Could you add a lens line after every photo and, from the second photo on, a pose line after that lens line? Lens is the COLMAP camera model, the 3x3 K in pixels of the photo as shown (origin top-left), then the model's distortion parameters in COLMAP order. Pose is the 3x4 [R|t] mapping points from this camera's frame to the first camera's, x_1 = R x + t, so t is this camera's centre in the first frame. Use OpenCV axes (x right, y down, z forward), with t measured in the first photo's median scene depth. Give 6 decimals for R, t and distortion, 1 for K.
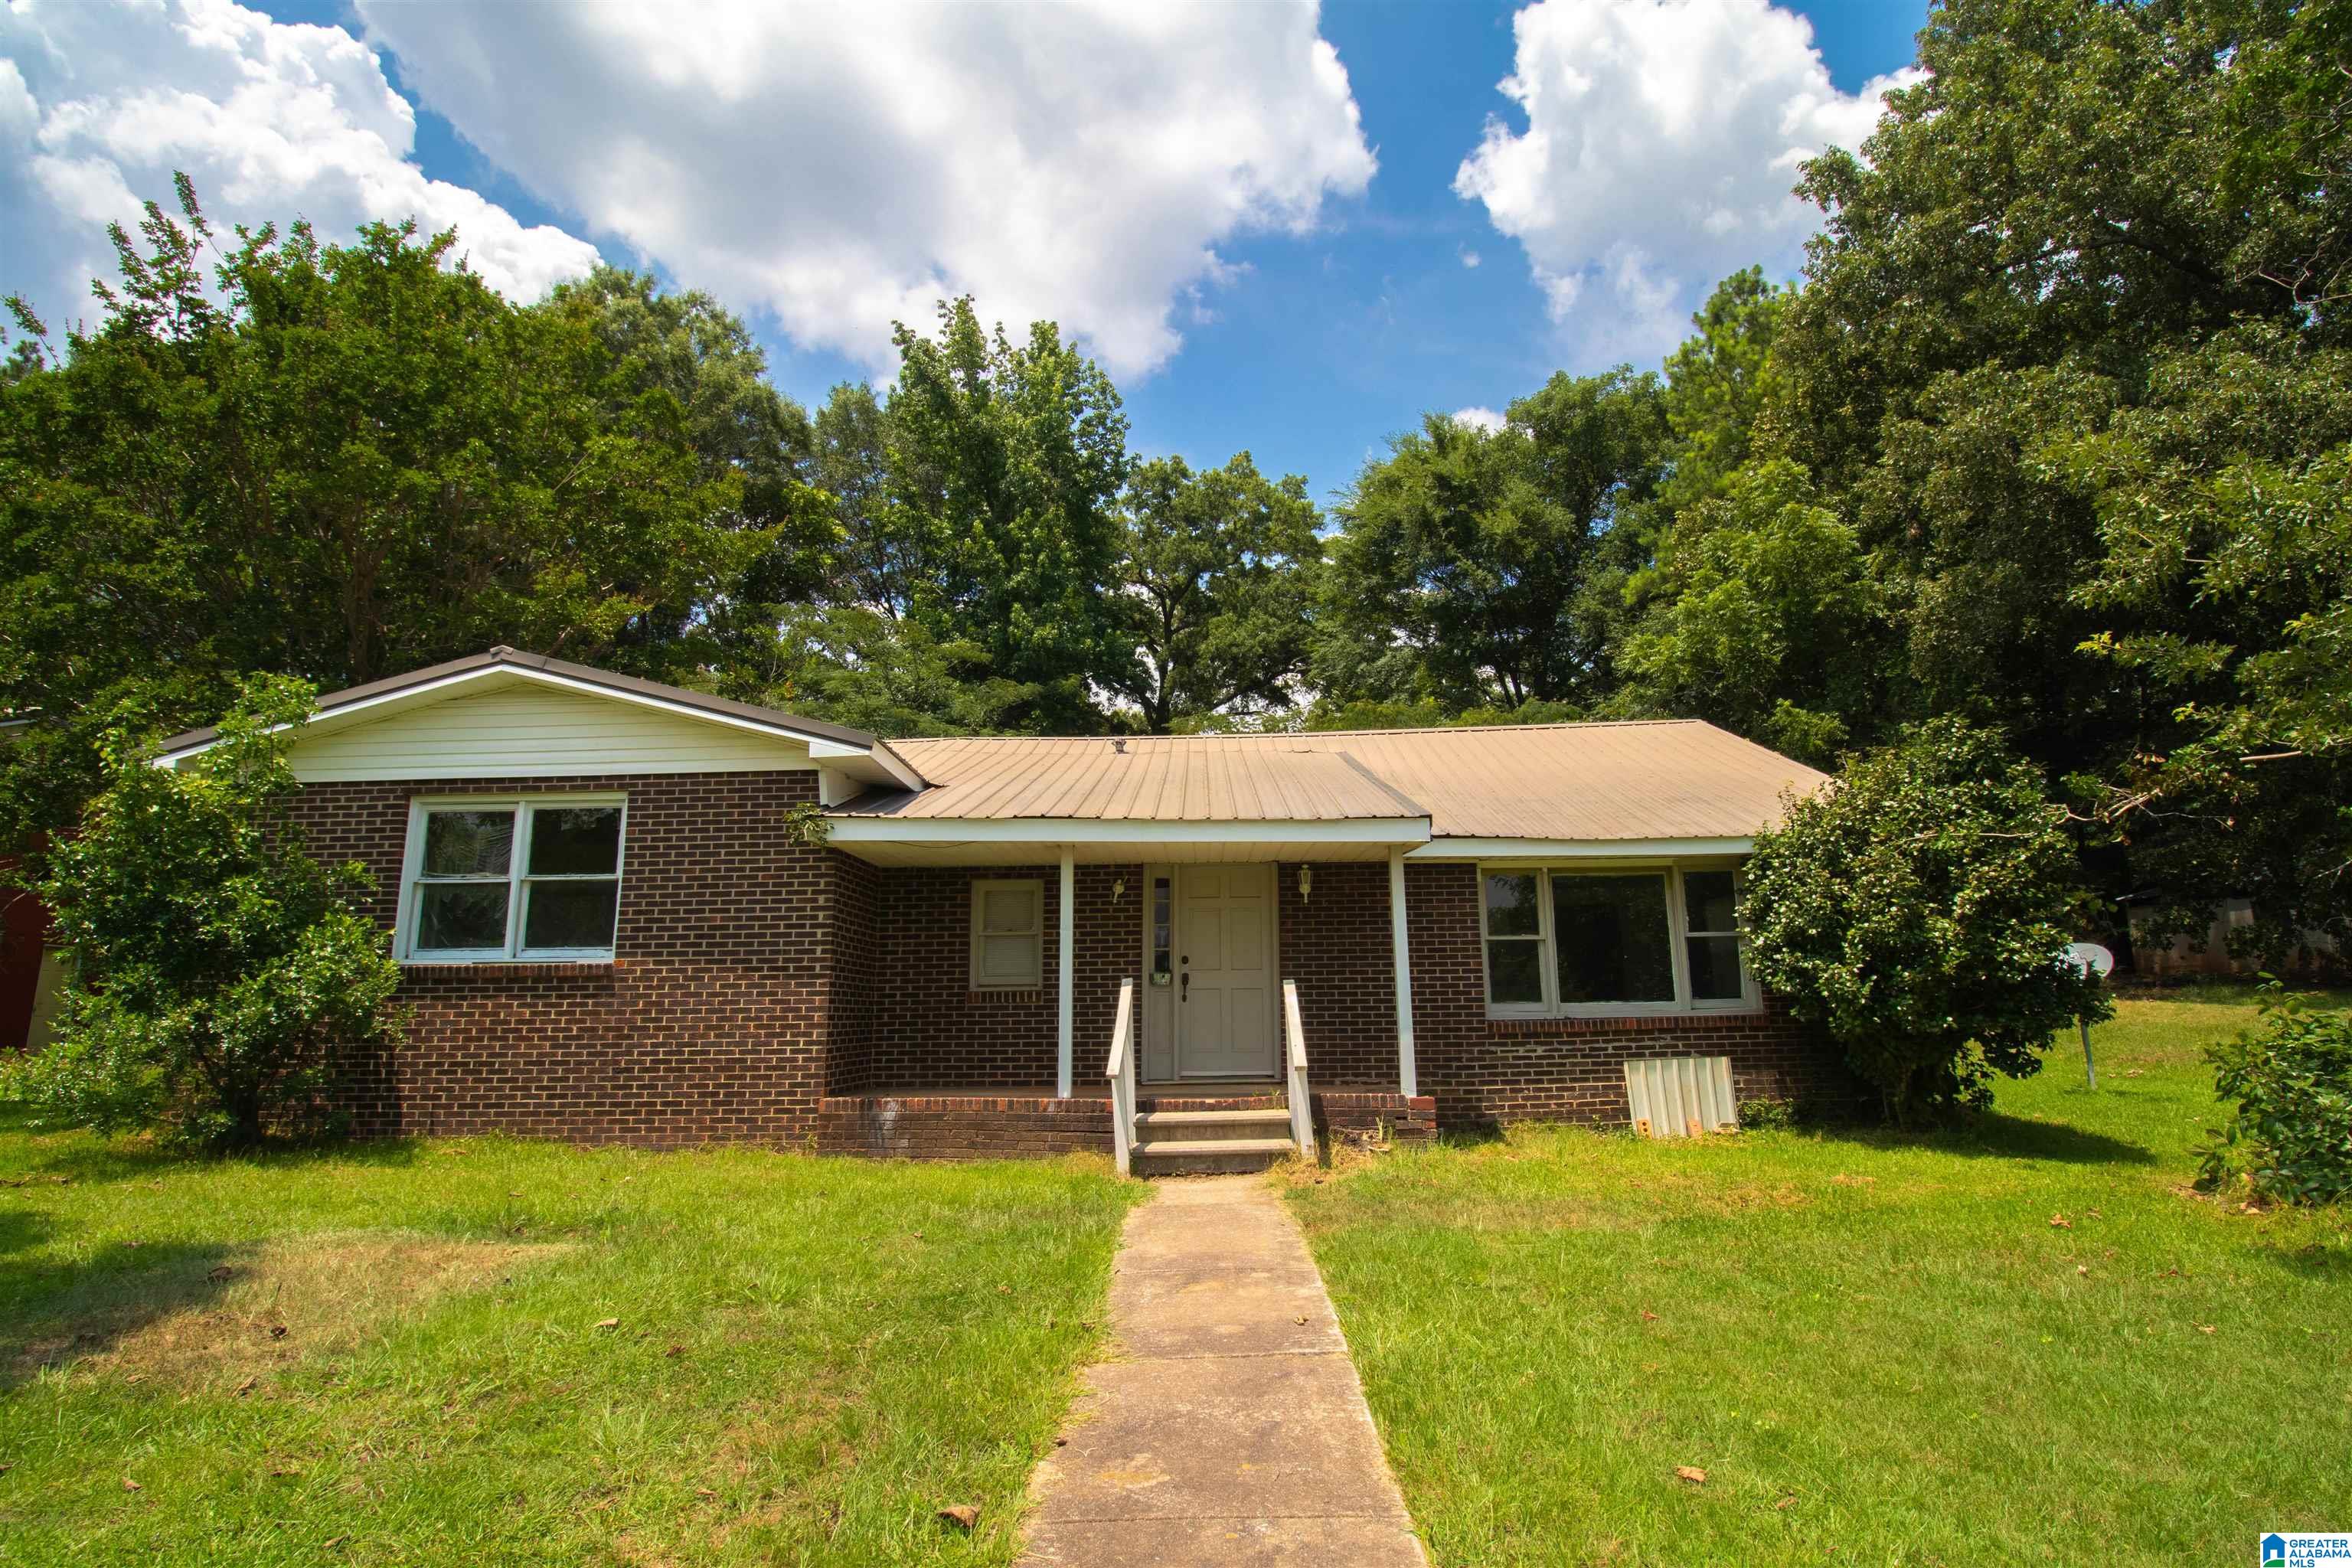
lens RADIAL K [[1136.5, 0, 1177.8], [0, 1136.5, 782.4], [0, 0, 1]] dist [0.004701, -0.016444]
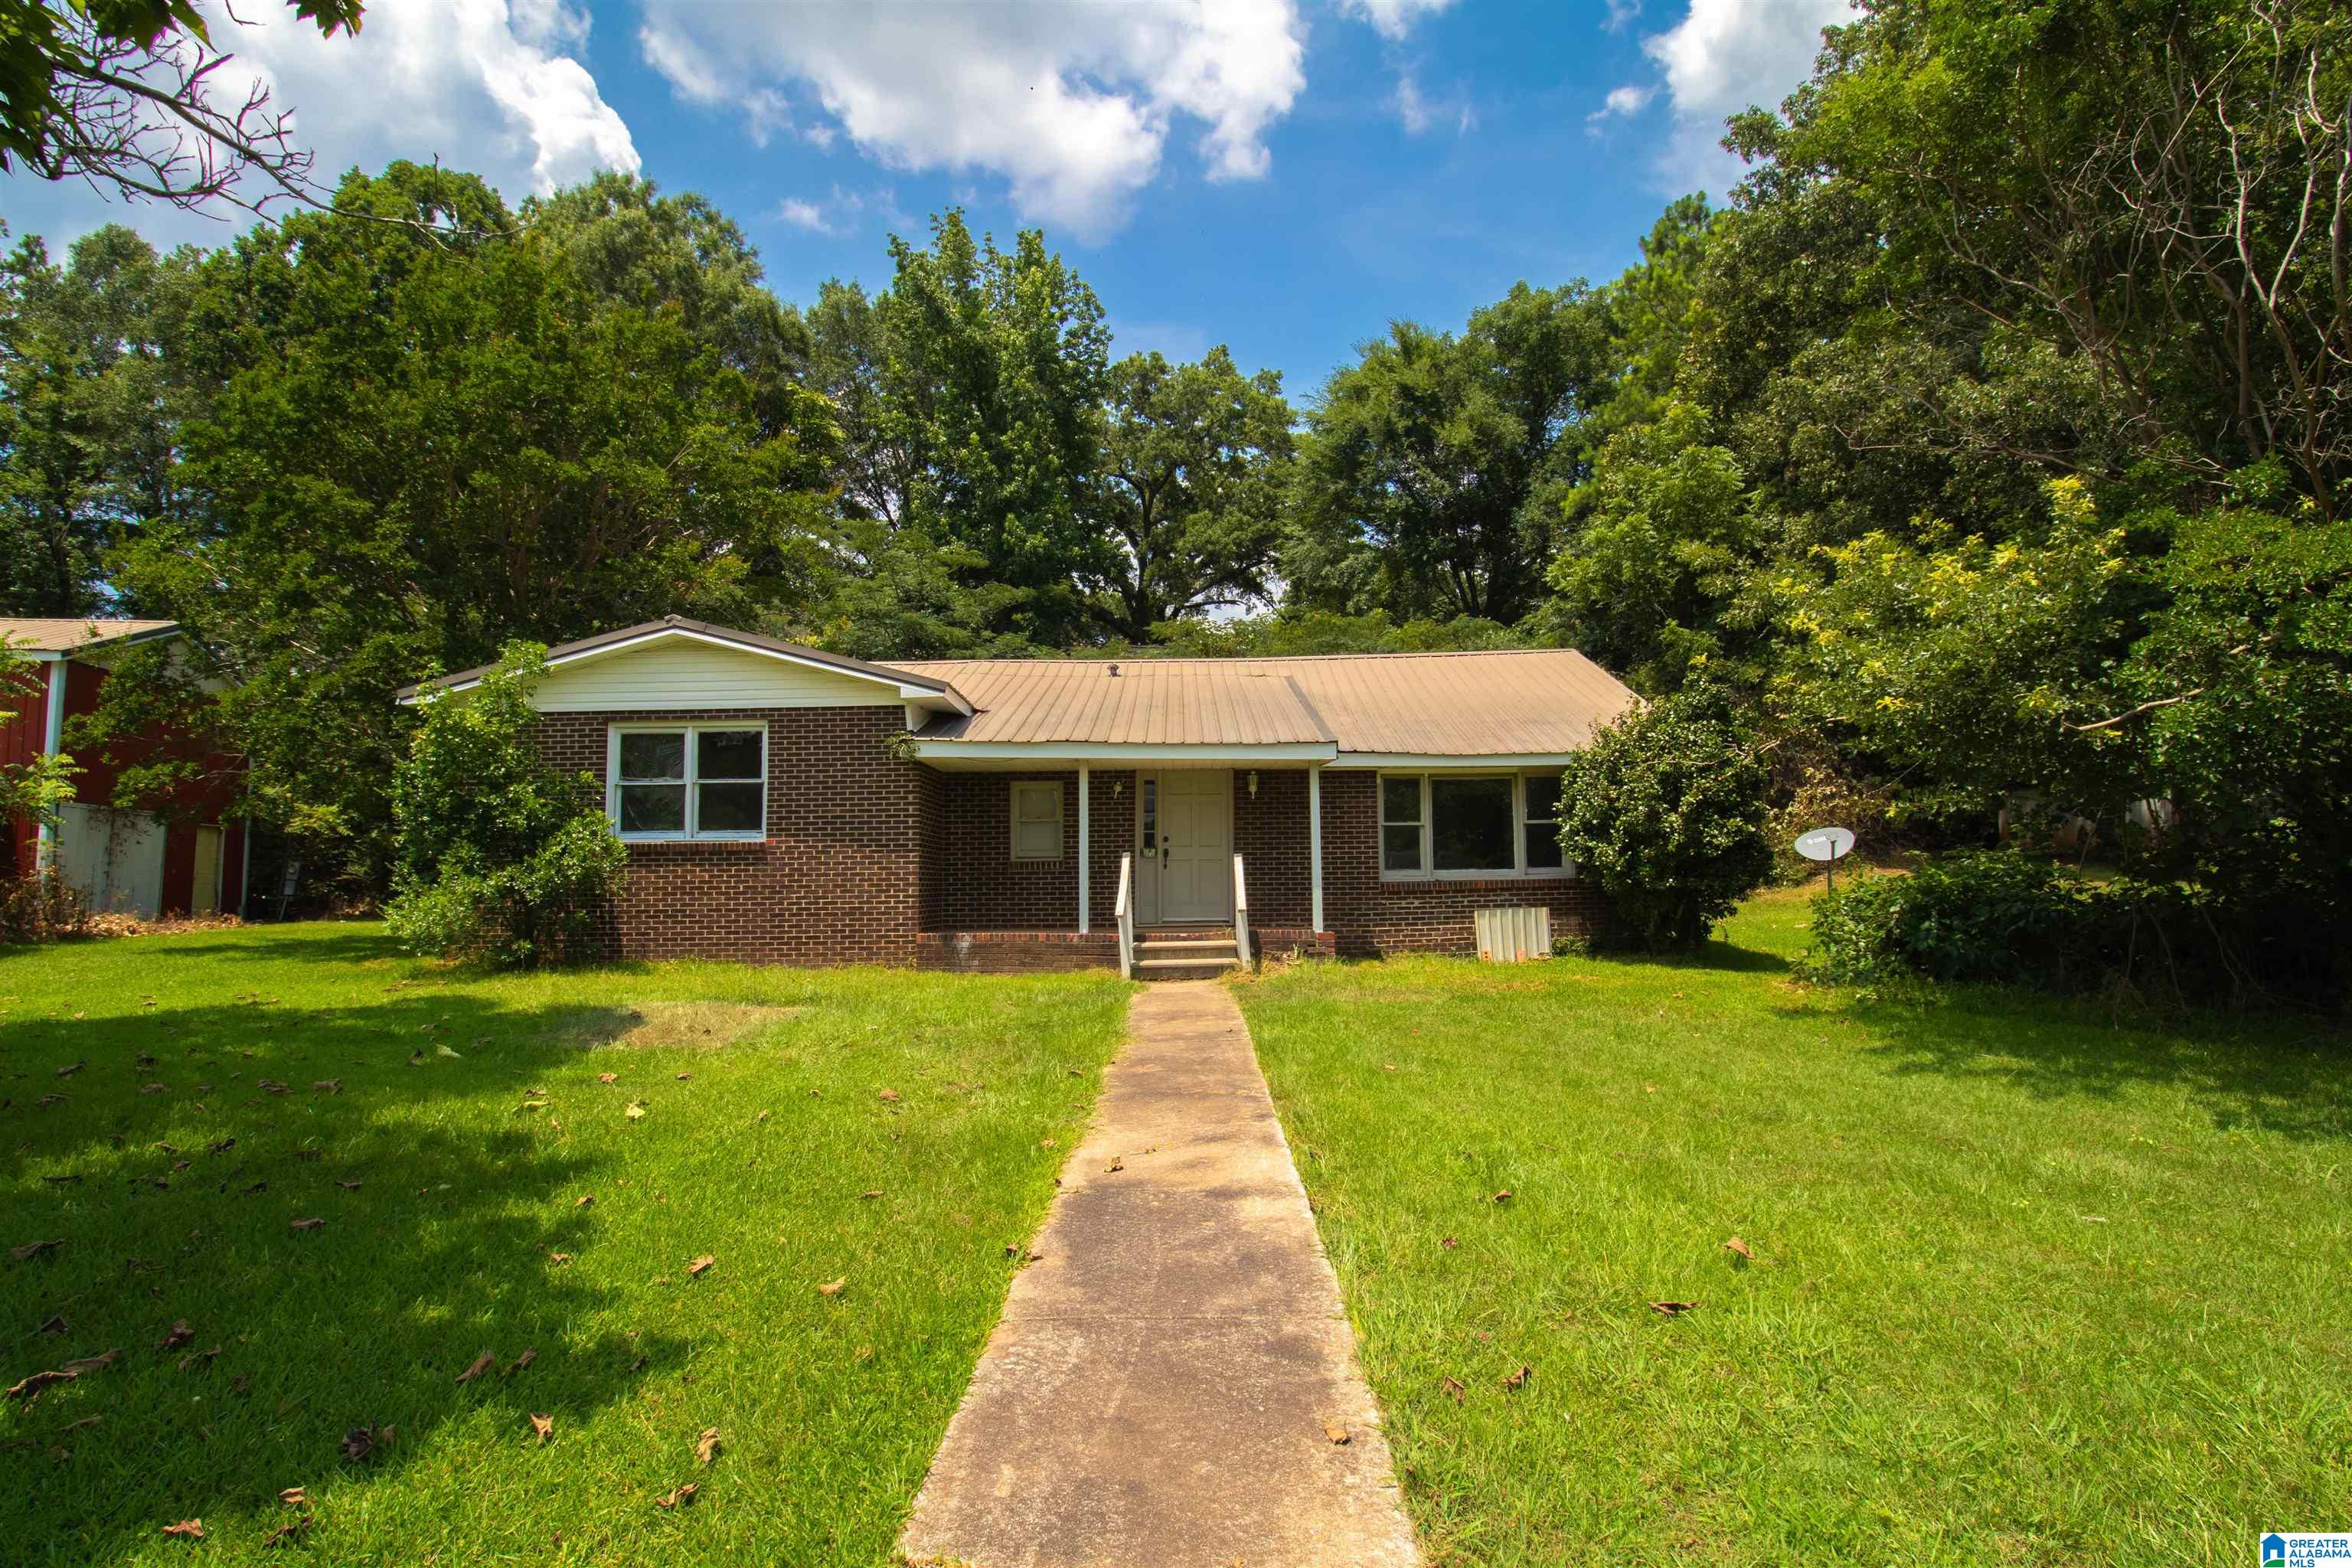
lens RADIAL K [[1136.5, 0, 1177.8], [0, 1136.5, 782.4], [0, 0, 1]] dist [0.004701, -0.016444]
pose [[0.999784, 0.002402, 0.020661, -0.008504], [-0.004679, 0.993825, 0.110856, -0.070378], [-0.020267, -0.110929, 0.993622, -0.391575]]
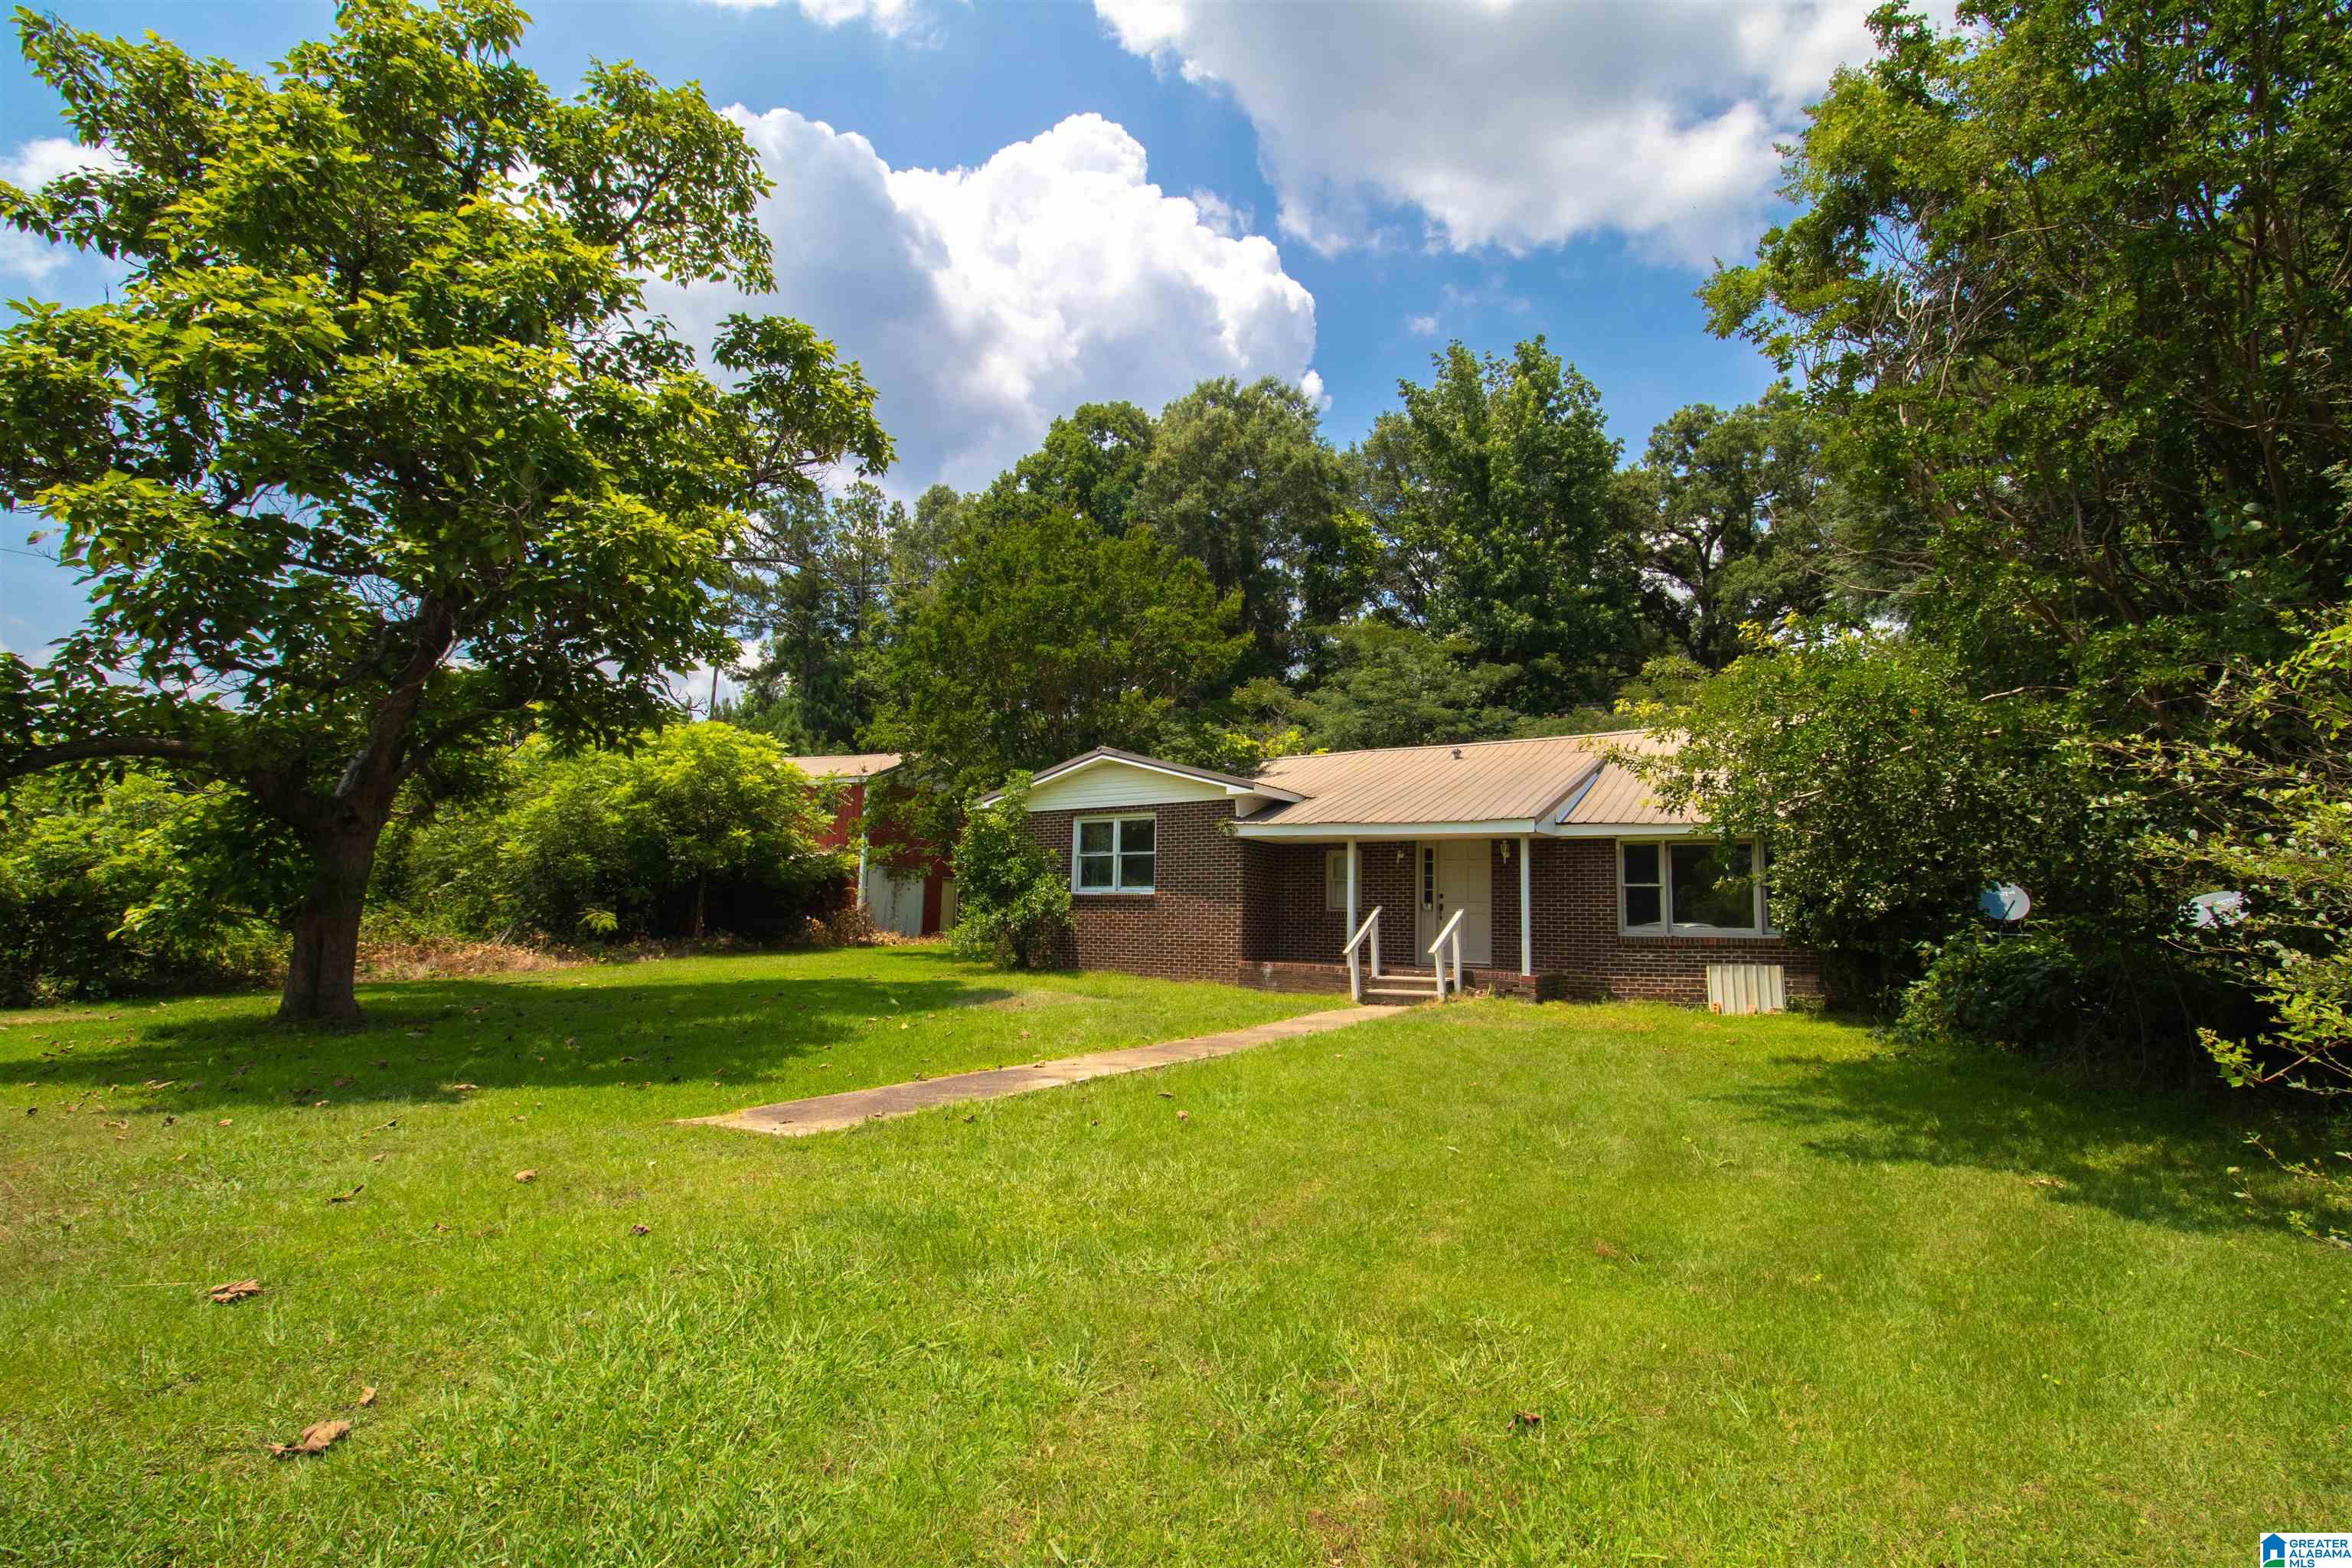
lens RADIAL K [[1080.4, 0, 1176.0], [0, 1080.4, 784.0], [0, 0, 1]] dist [0.000186, -0.018154]
pose [[0.844488, -0.039786, -0.534095, 0.583594], [0.076267, 0.996007, 0.046396, -0.127677], [0.530117, -0.079915, 0.844150, -0.621969]]
